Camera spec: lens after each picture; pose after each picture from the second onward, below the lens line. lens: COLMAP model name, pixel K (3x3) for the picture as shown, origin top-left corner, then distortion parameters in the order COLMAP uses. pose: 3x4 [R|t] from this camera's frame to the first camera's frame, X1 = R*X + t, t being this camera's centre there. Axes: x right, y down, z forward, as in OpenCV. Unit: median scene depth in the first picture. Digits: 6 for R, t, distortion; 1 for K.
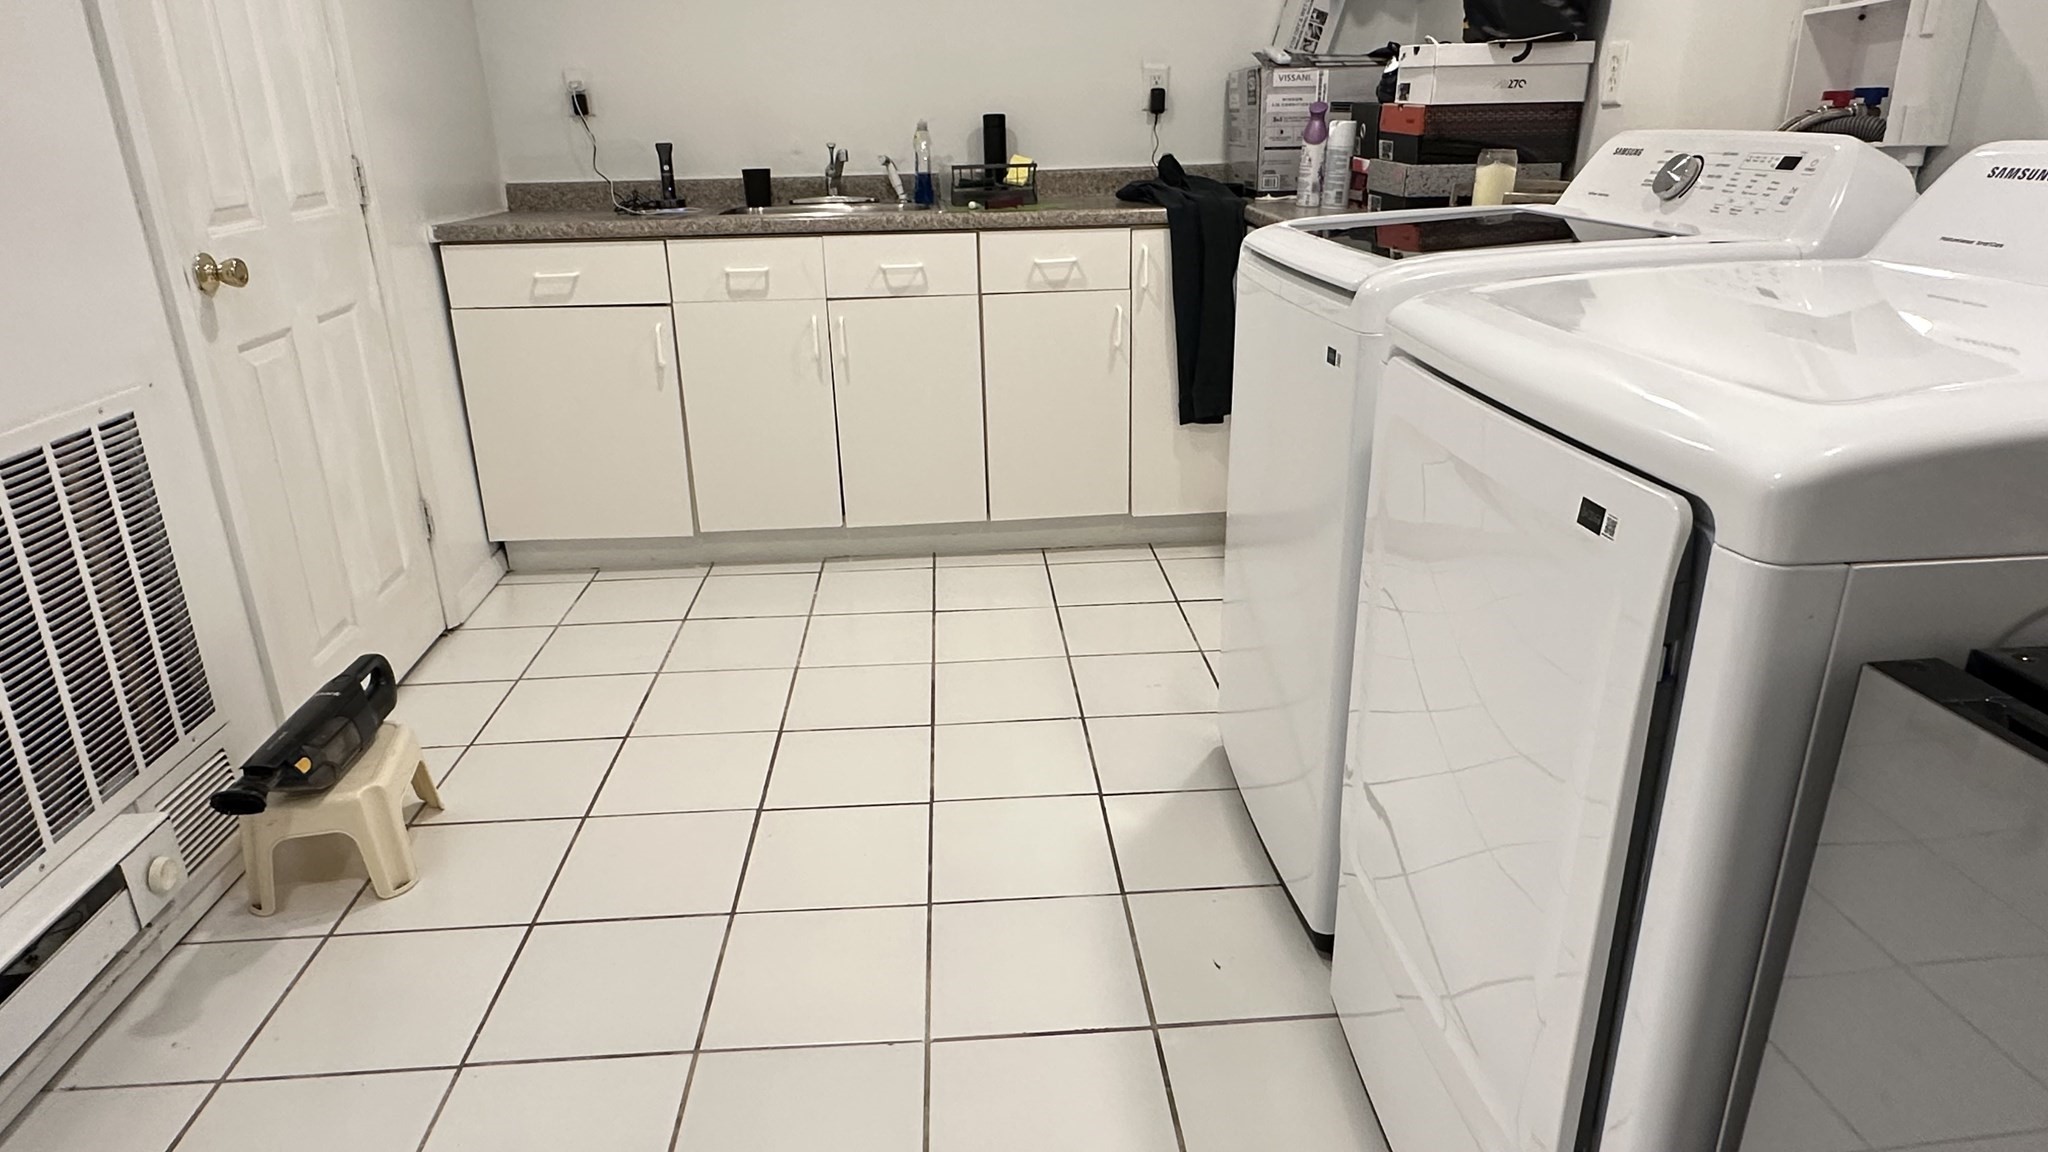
lens RADIAL K [[1244.9, 0, 1024.3], [0, 1244.9, 578.7], [0, 0, 1]] dist [-0.000316, 0.005168]
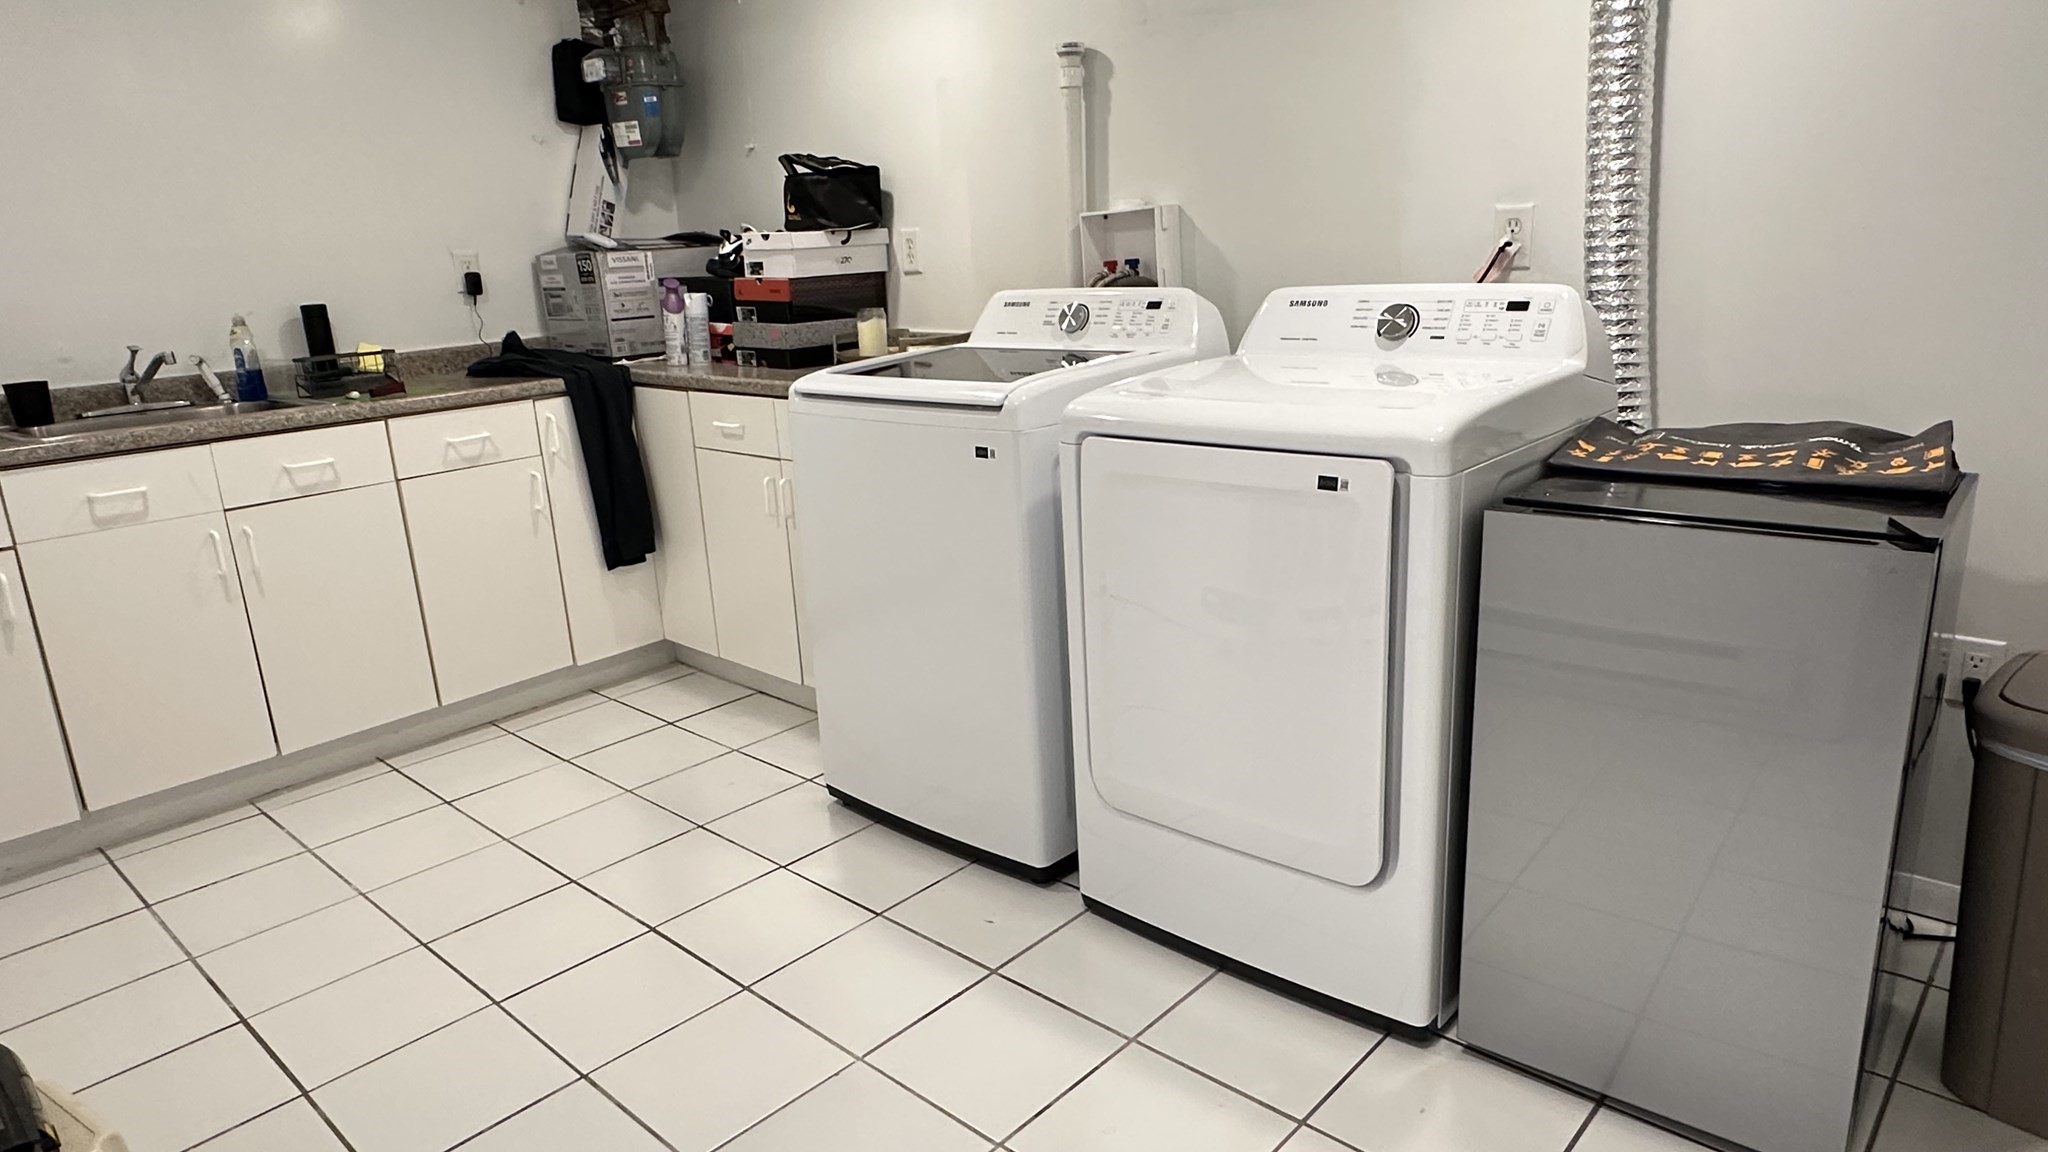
lens RADIAL K [[1244.9, 0, 1025.3], [0, 1244.9, 571.1], [0, 0, 1]] dist [-0.000316, 0.005168]
pose [[0.725370, -0.197974, 0.659276, -0.337026], [0.277971, 0.960431, -0.017430, -0.004637], [-0.629738, 0.195903, 0.751699, -0.038014]]
